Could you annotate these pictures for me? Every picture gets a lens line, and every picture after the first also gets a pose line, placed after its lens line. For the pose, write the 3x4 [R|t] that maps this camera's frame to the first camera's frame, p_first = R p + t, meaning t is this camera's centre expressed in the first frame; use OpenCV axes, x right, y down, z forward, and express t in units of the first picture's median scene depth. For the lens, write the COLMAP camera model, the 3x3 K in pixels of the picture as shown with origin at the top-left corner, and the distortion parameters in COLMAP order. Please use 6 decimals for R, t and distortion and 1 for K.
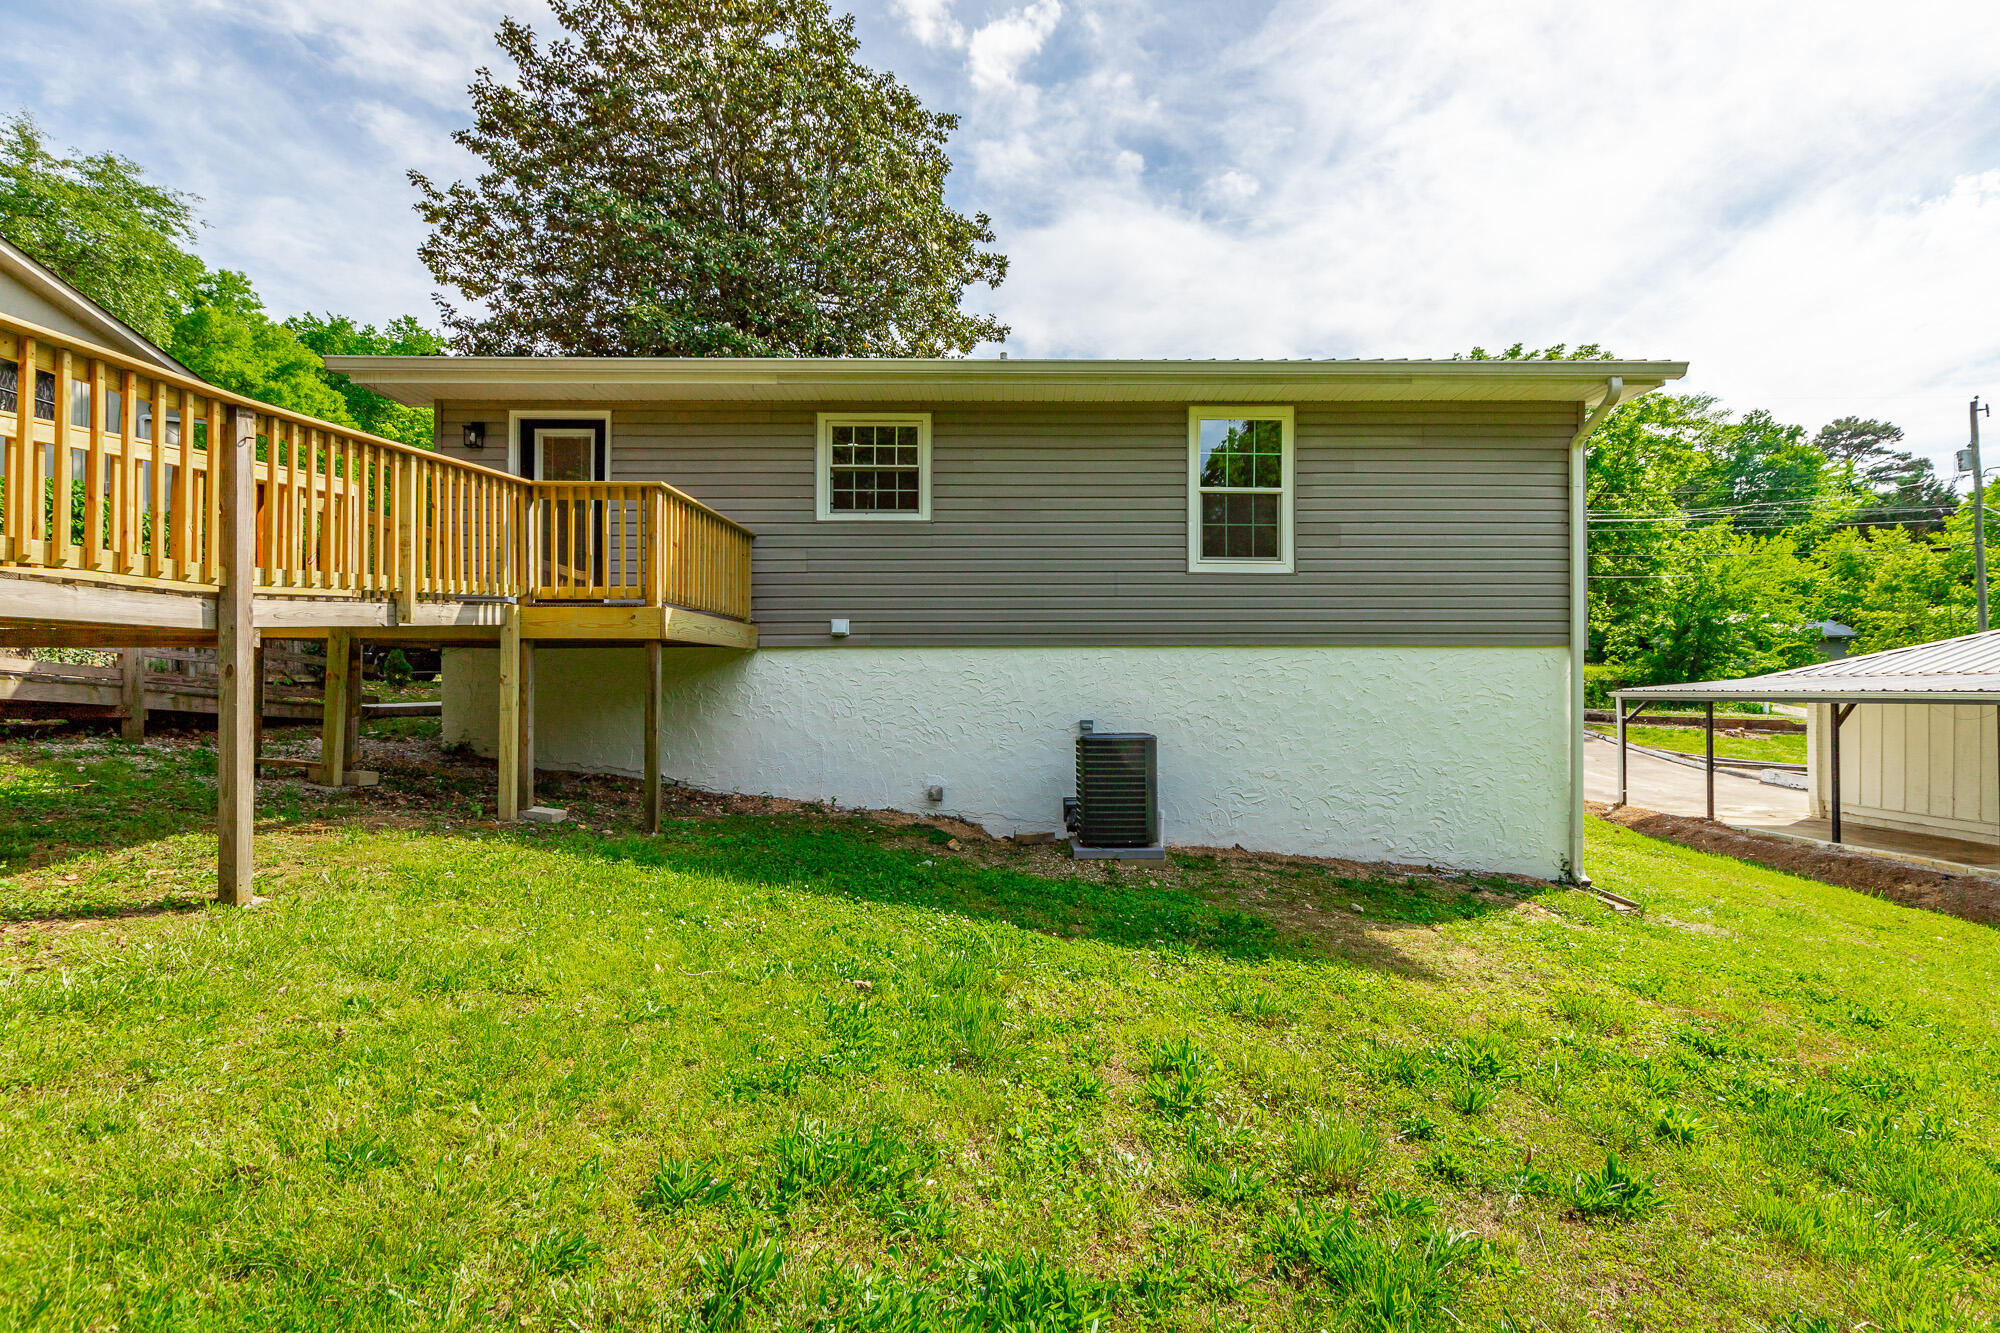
lens RADIAL K [[921.9, 0, 1012.8], [0, 921.9, 669.2], [0, 0, 1]] dist [0.031657, -0.007213]
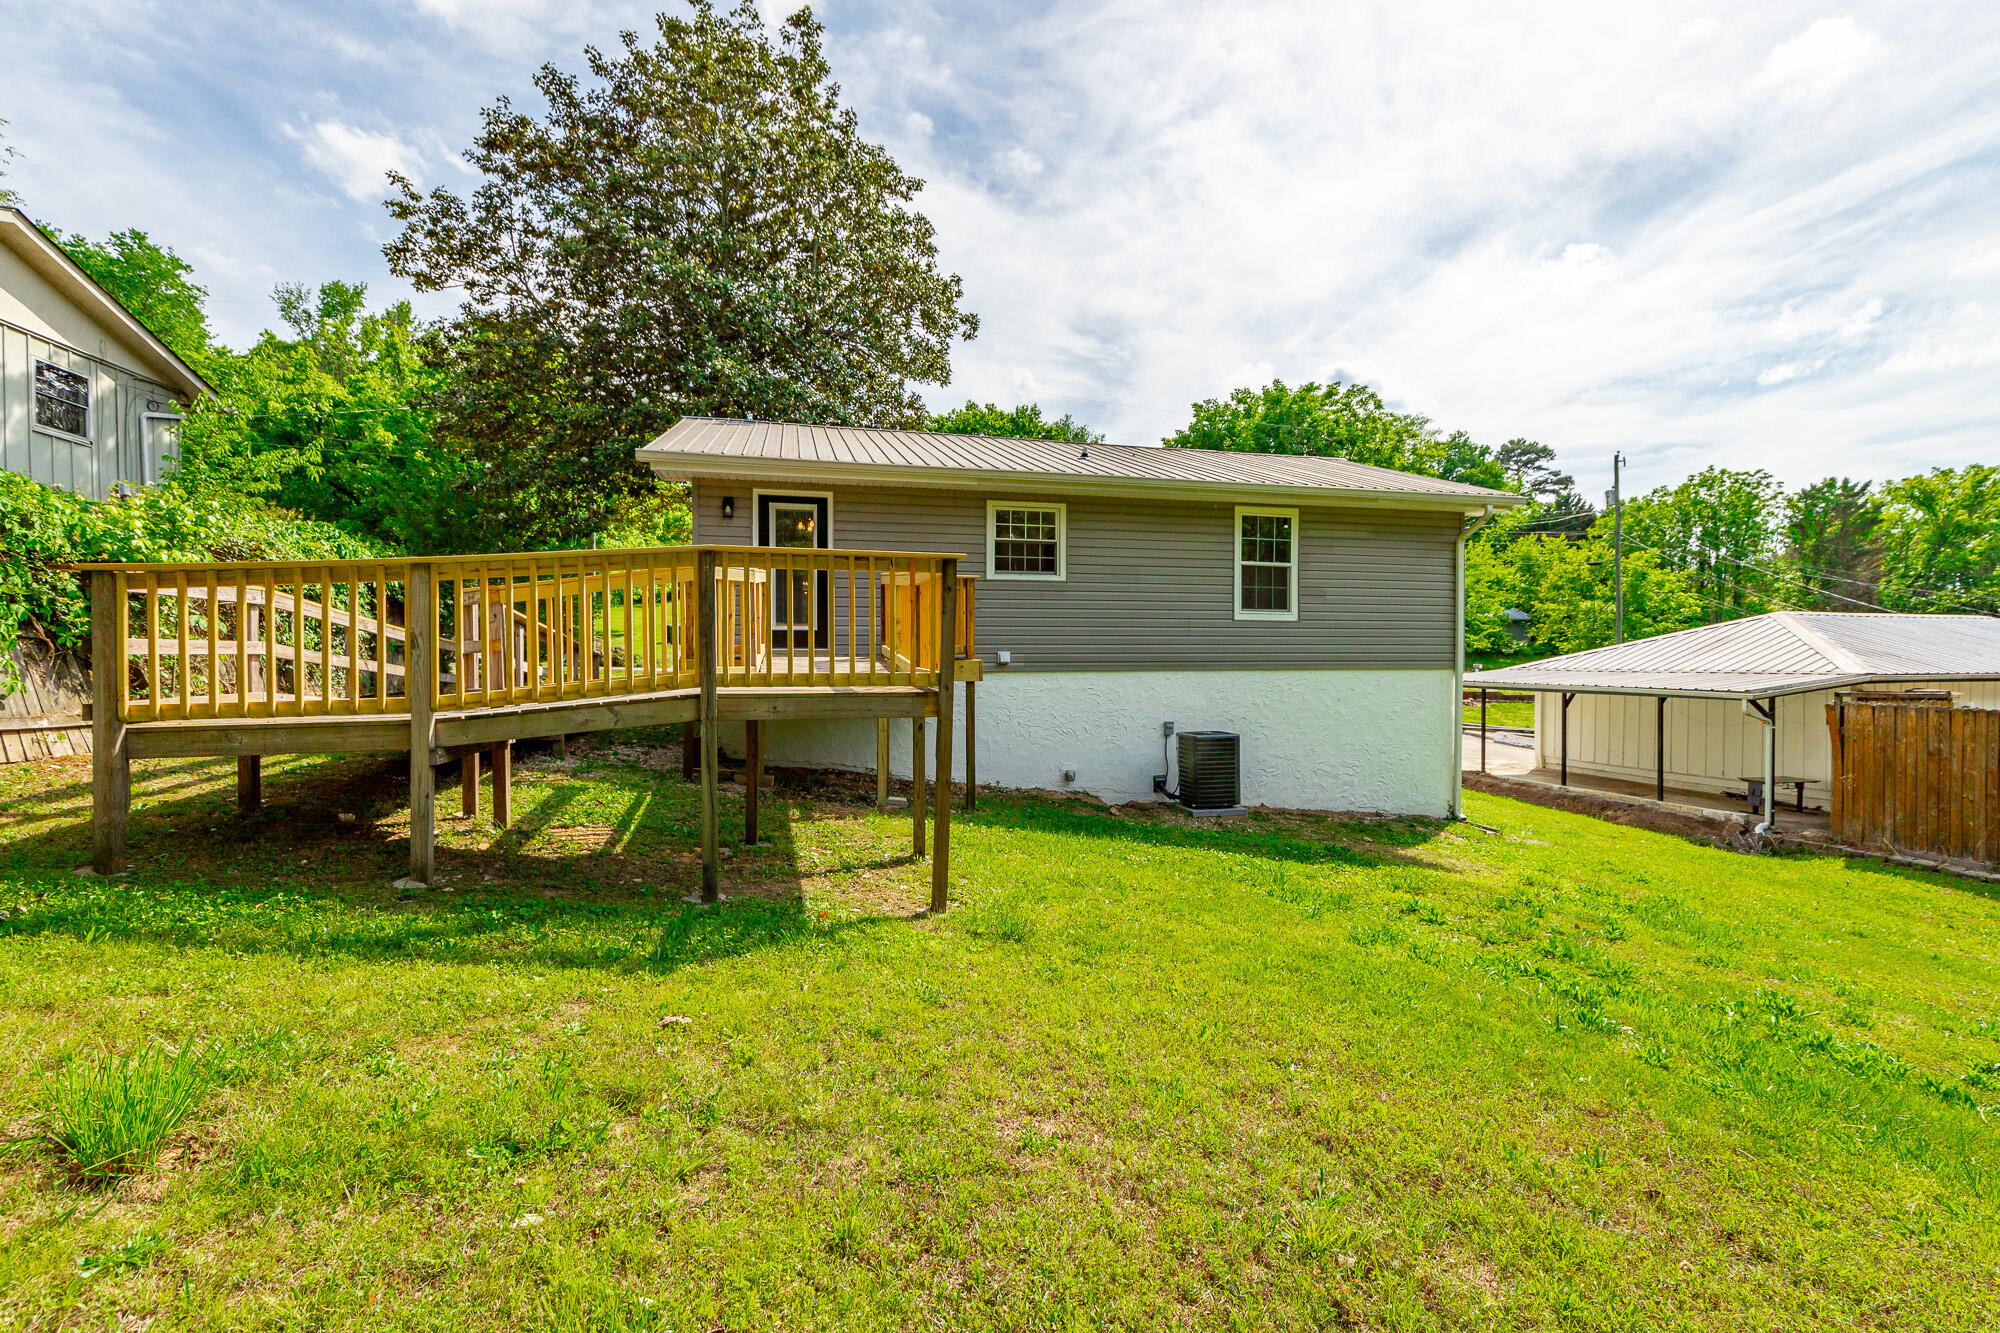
lens RADIAL K [[921.9, 0, 1012.8], [0, 921.9, 669.2], [0, 0, 1]] dist [0.031657, -0.007213]
pose [[0.970320, -0.002731, 0.241808, -0.431485], [-0.007170, 0.999172, 0.040060, -0.070644], [-0.241717, -0.040605, 0.969497, -0.290119]]
